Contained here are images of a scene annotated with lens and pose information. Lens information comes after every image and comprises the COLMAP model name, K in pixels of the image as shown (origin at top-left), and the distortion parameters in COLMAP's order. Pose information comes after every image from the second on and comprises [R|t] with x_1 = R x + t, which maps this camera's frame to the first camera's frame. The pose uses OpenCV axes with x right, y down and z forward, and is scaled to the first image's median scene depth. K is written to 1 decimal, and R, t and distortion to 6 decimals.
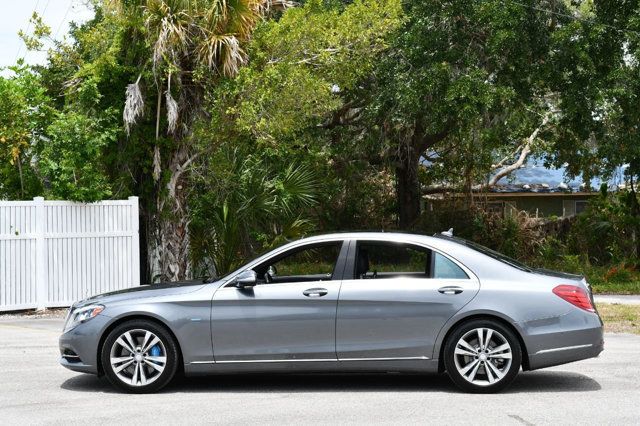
lens RADIAL K [[1331.3, 0, 327.6], [0, 1331.3, 182.0], [0, 0, 1]] dist [0.002578, 0.000000]
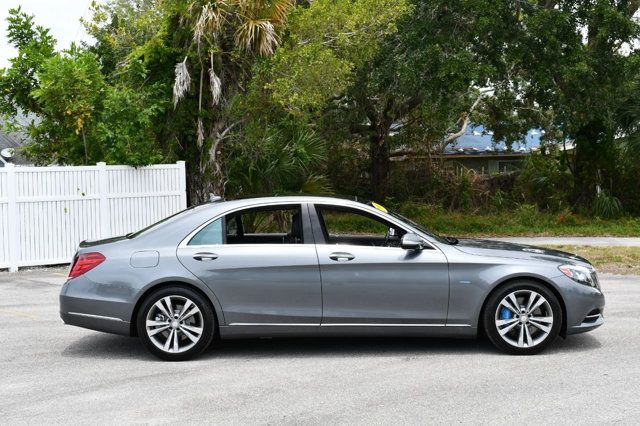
lens RADIAL K [[987.6, 0, 334.2], [0, 987.6, 191.3], [0, 0, 1]] dist [-0.041285, 0.000000]
pose [[0.997899, -0.013700, 0.063323, -0.068445], [0.010963, 0.998999, 0.043366, 0.001607], [-0.063854, -0.042580, 0.997050, 0.135240]]
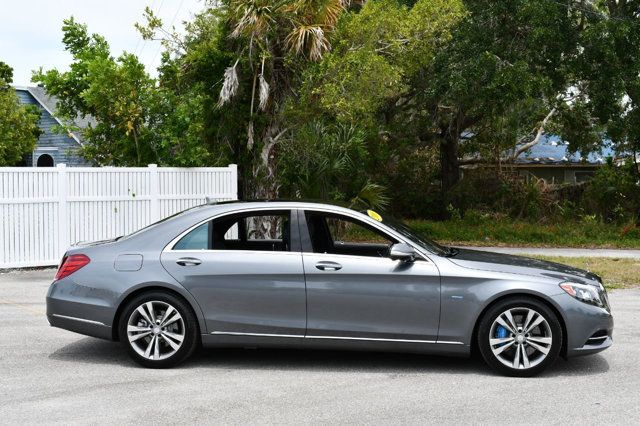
lens RADIAL K [[950.7, 0, 329.9], [0, 950.7, 201.4], [0, 0, 1]] dist [-0.051595, 0.000000]
pose [[0.999141, 0.008423, -0.040575, -0.026074], [-0.006481, 0.998839, 0.047743, 0.002914], [0.040930, -0.047439, 0.998035, 0.166985]]
